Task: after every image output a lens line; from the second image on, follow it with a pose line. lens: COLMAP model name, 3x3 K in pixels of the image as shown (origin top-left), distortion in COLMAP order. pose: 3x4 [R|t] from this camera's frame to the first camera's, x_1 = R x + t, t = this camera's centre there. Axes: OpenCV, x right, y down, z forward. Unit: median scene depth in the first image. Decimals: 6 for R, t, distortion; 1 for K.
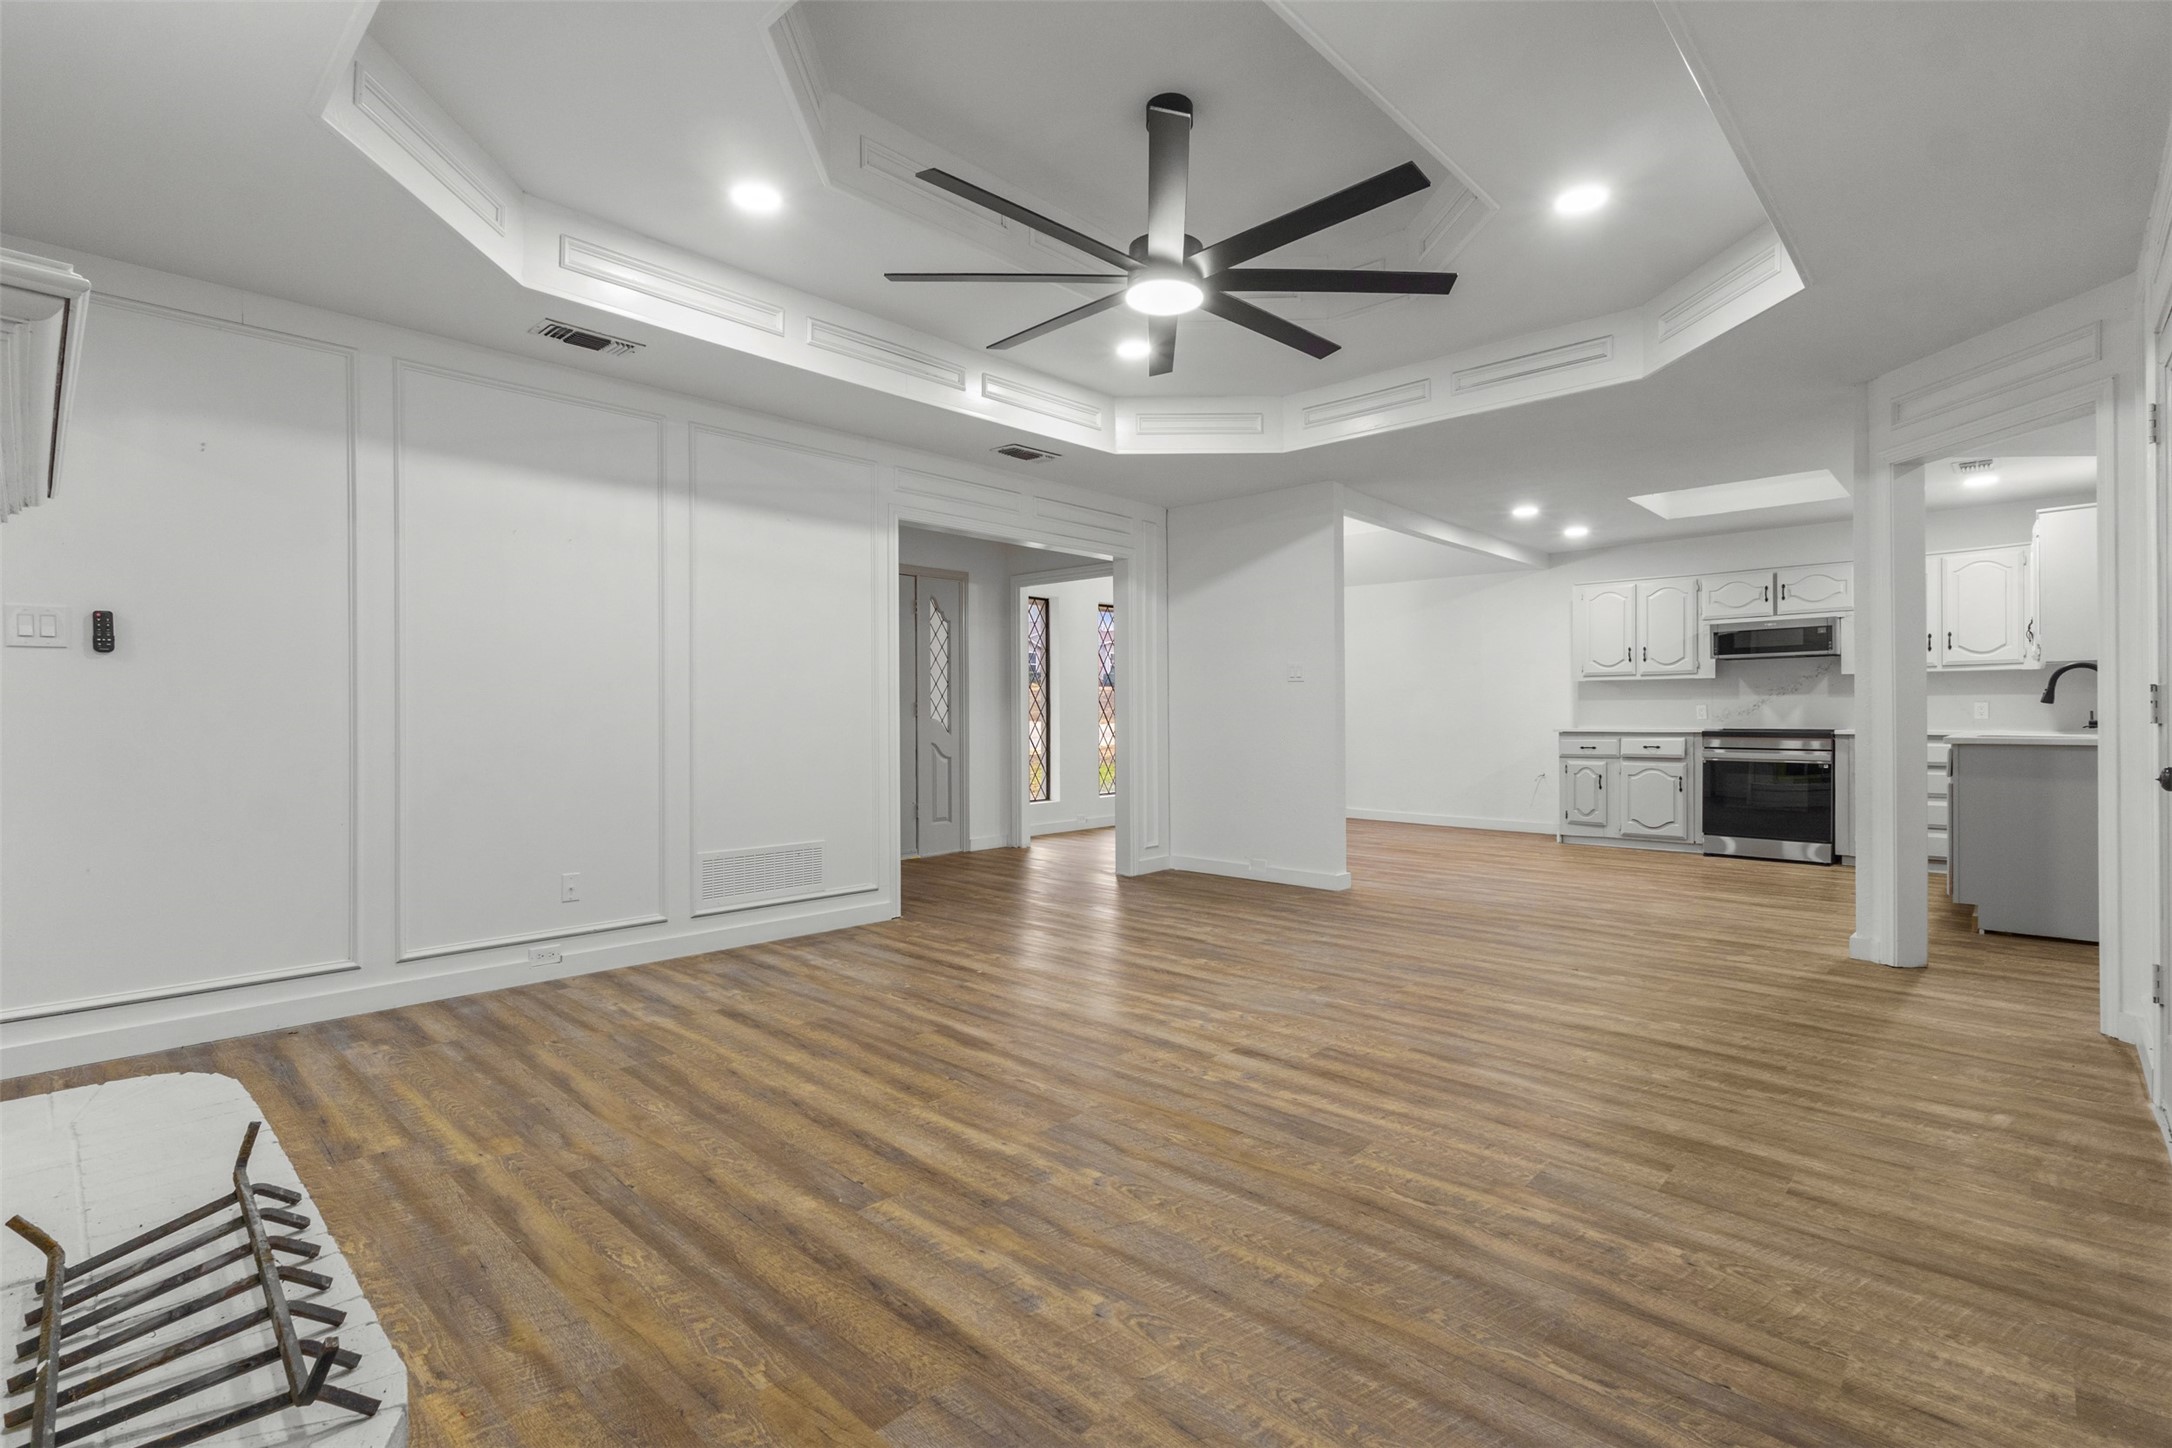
lens RADIAL K [[1002.6, 0, 1079.2], [0, 1002.6, 712.4], [0, 0, 1]] dist [0.002508, 0.001145]
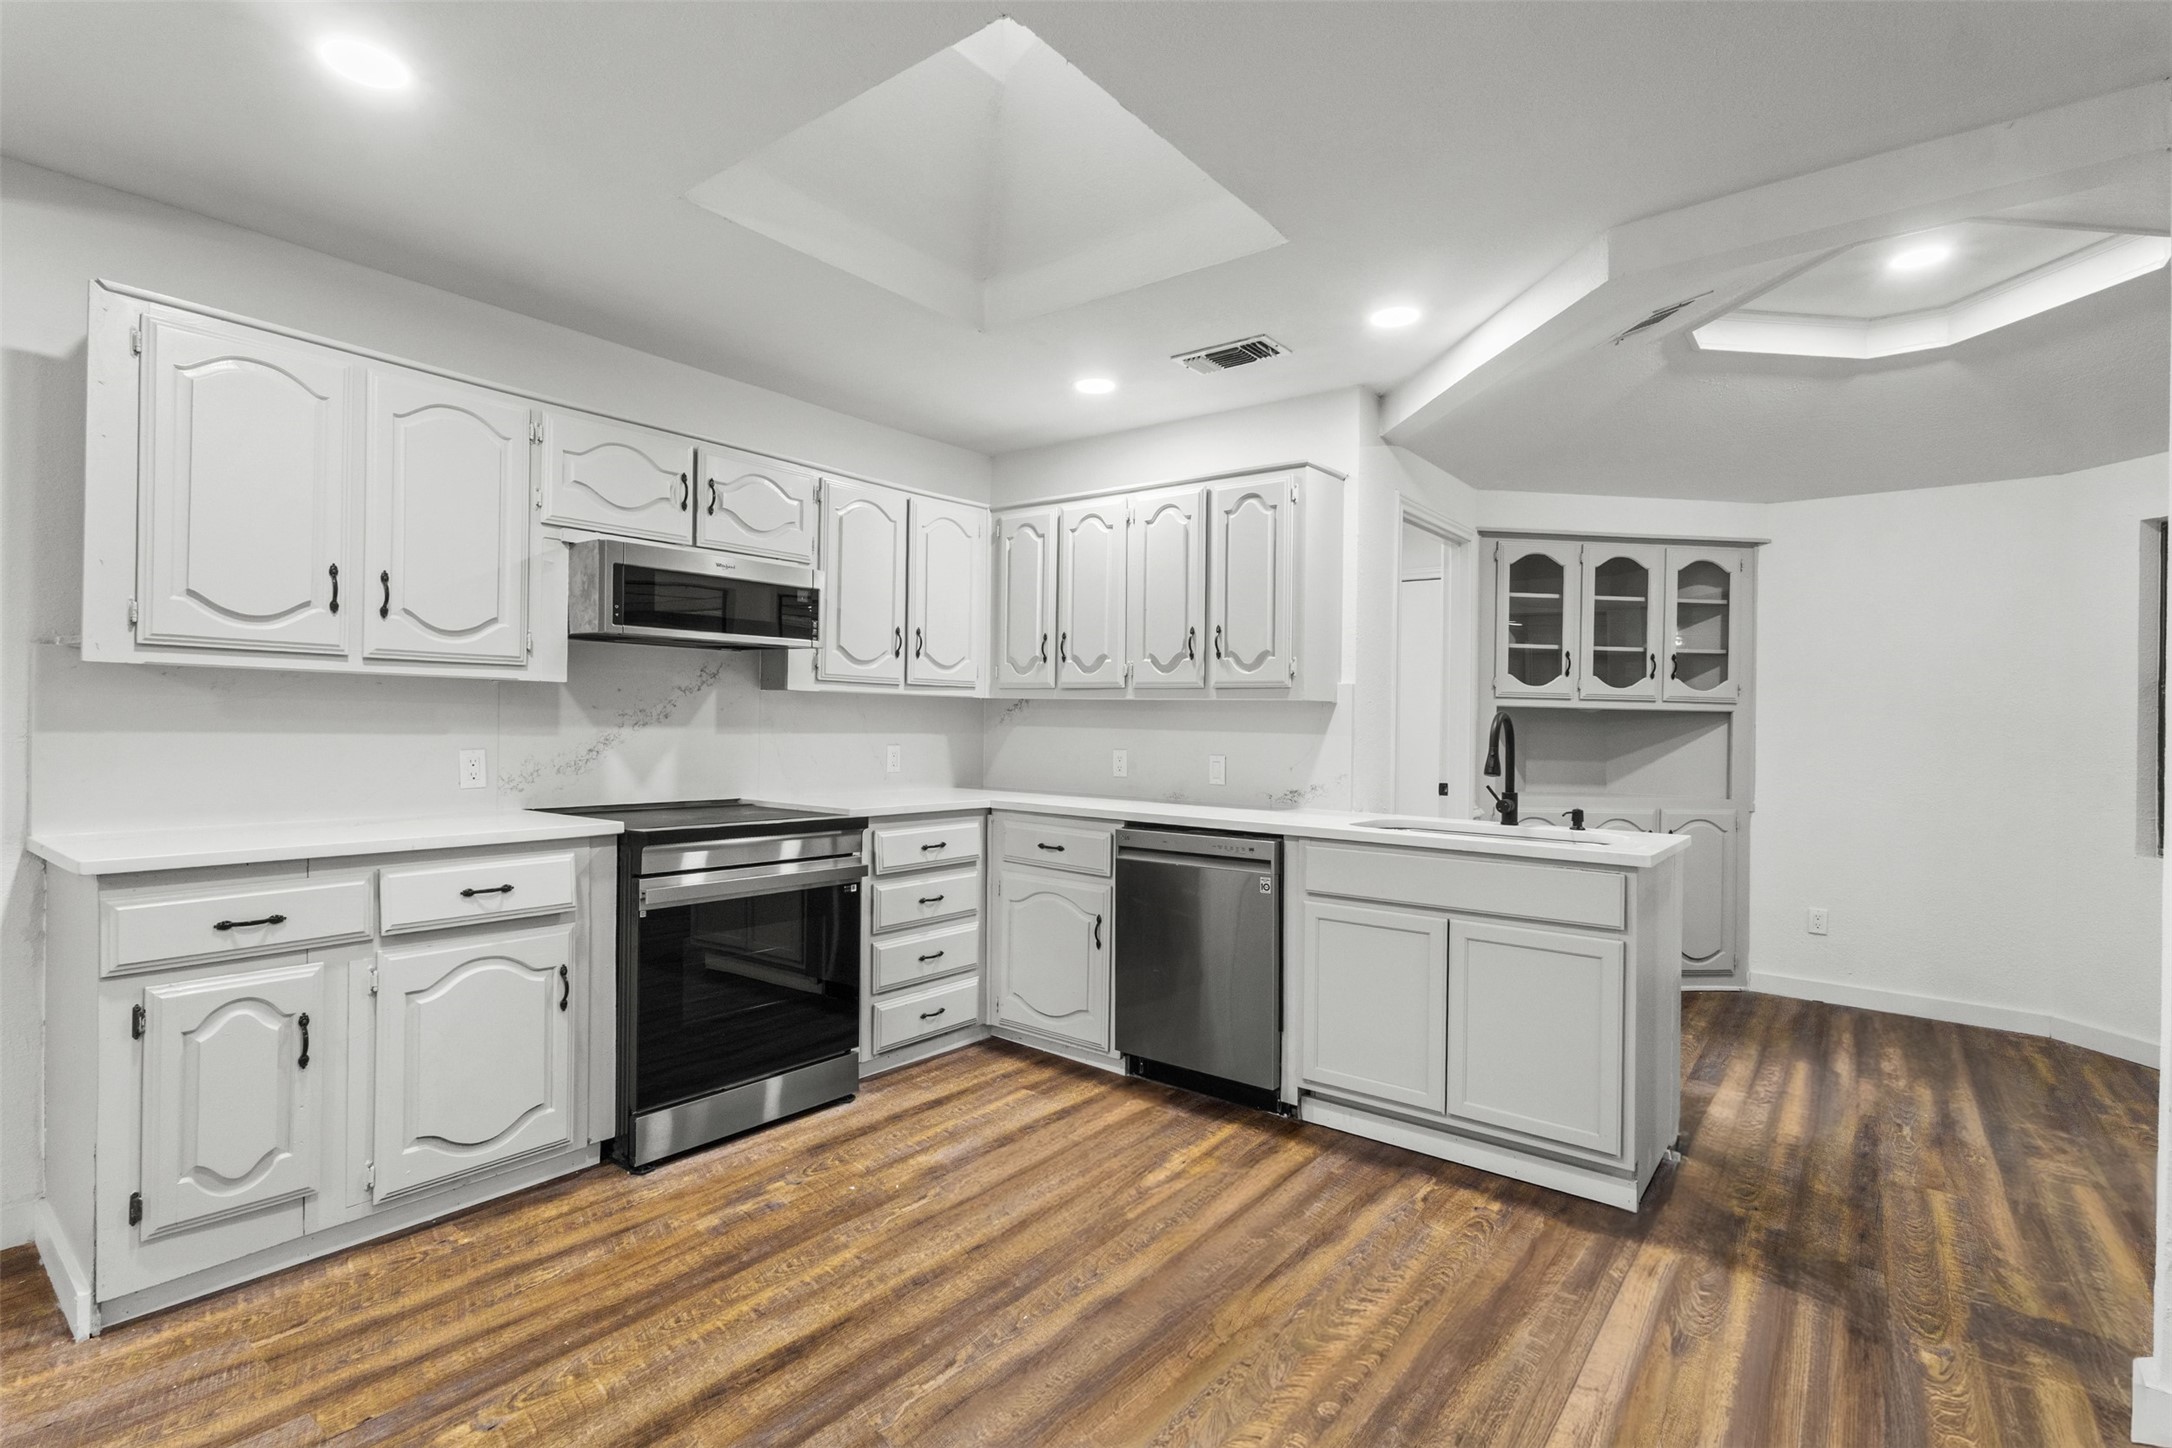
lens RADIAL K [[1027.8, 0, 1066.3], [0, 1027.8, 723.7], [0, 0, 1]] dist [0.001239, 0.000744]
pose [[-0.087092, -0.000112, 0.996200, 0.533492], [-0.021868, 0.999759, -0.001800, -0.051203], [-0.995960, -0.021942, -0.087074, 1.969251]]
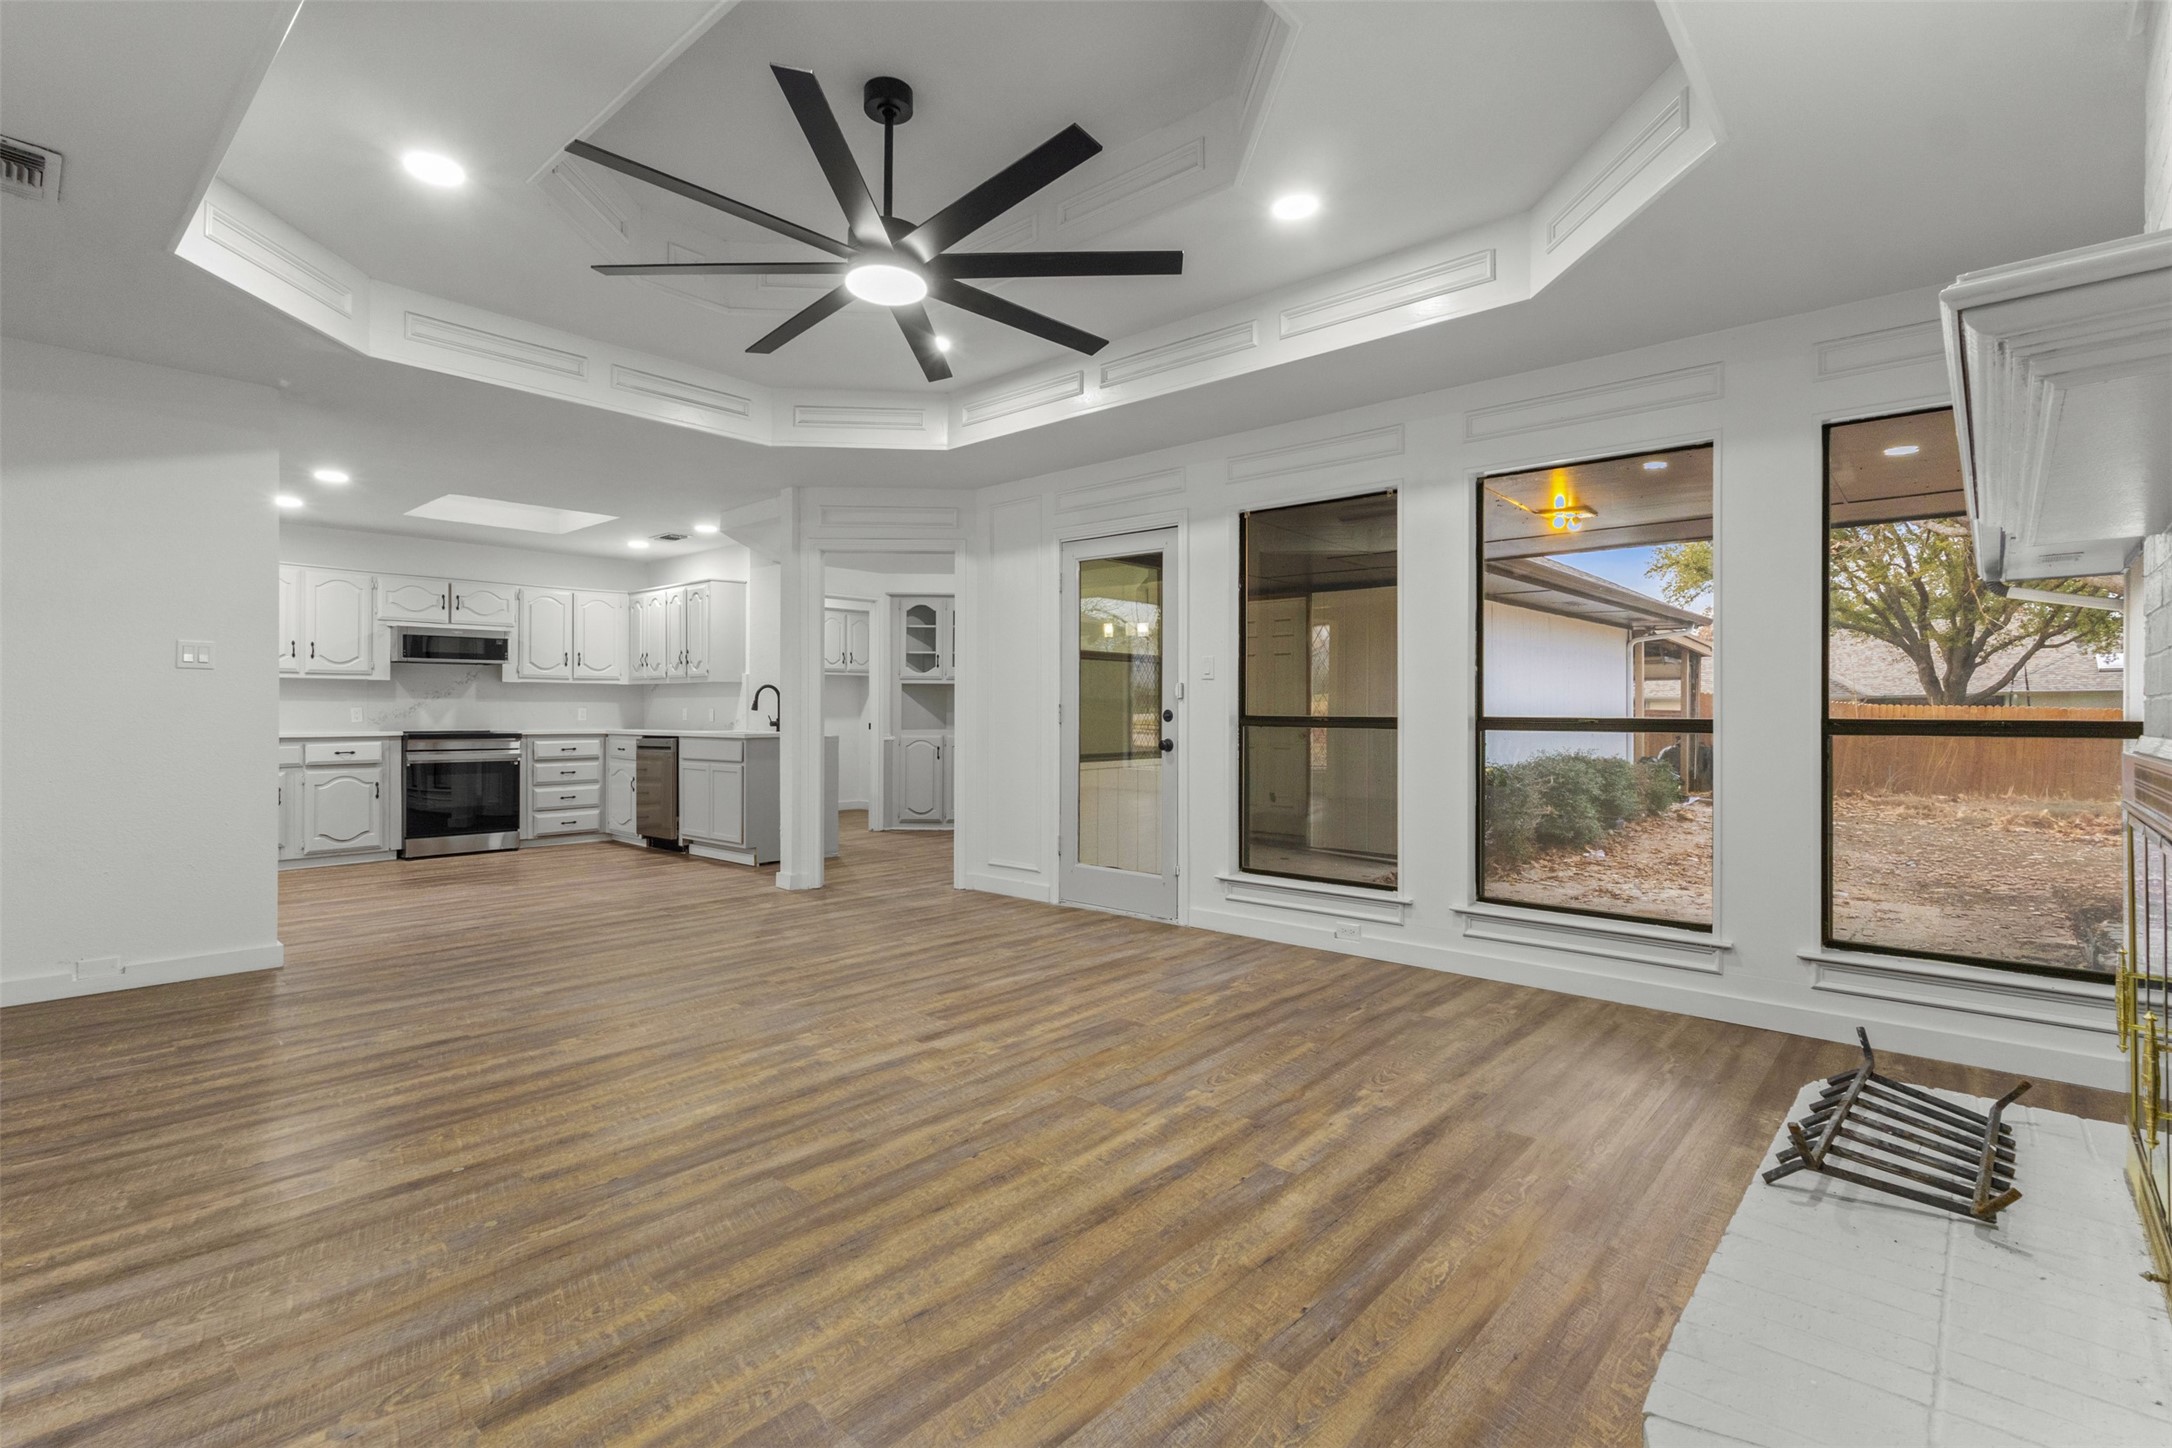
lens RADIAL K [[1002.6, 0, 1079.2], [0, 1002.6, 712.4], [0, 0, 1]] dist [0.002508, 0.001145]
pose [[-0.029460, 0.004094, 0.999558, -0.856391], [-0.004142, 0.999983, -0.004217, -0.002869], [-0.999557, -0.004265, -0.029443, 0.826878]]
